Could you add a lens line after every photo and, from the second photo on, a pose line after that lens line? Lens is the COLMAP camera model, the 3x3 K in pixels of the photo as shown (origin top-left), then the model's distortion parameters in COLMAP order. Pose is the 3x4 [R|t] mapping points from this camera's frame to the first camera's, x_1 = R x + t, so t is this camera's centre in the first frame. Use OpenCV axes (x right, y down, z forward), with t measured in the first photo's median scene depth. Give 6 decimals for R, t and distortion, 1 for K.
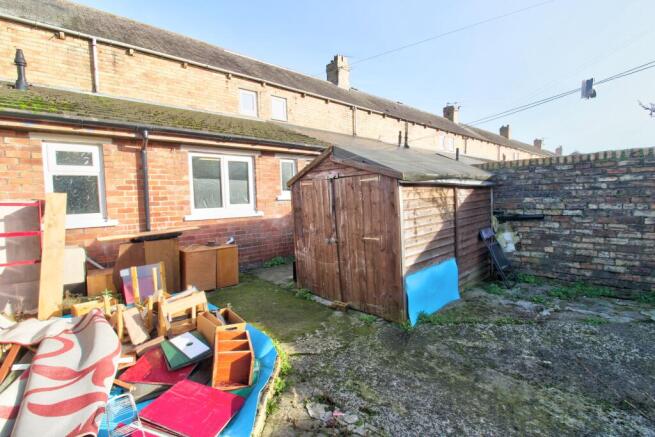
lens RADIAL K [[302.7, 0, 326.0], [0, 302.7, 216.8], [0, 0, 1]] dist [-0.014333, -0.004888]
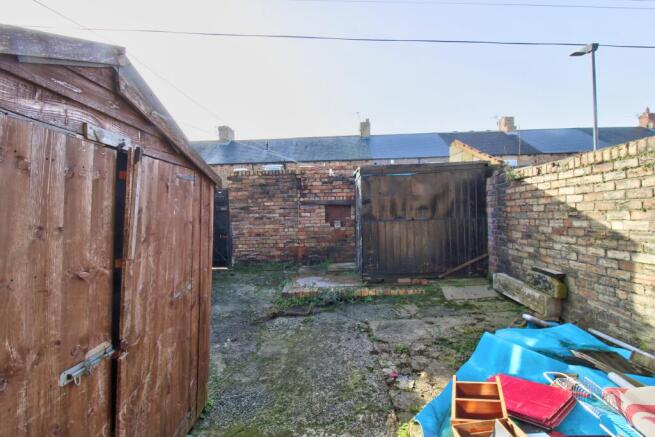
lens RADIAL K [[302.7, 0, 327.2], [0, 302.7, 216.9], [0, 0, 1]] dist [-0.014333, -0.004888]
pose [[-0.724914, 0.039881, 0.687684, -0.406869], [0.089836, 0.995270, 0.036980, -0.054399], [-0.682956, 0.088586, -0.725068, 1.262772]]
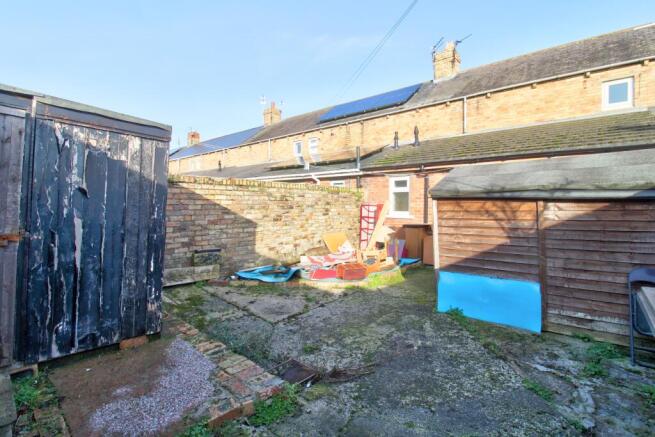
lens RADIAL K [[302.7, 0, 329.1], [0, 302.7, 215.5], [0, 0, 1]] dist [-0.014333, -0.004888]
pose [[0.123006, 0.061121, -0.990522, 1.455598], [-0.076645, 0.995706, 0.051923, -0.064658], [0.989442, 0.069531, 0.127163, 0.357419]]
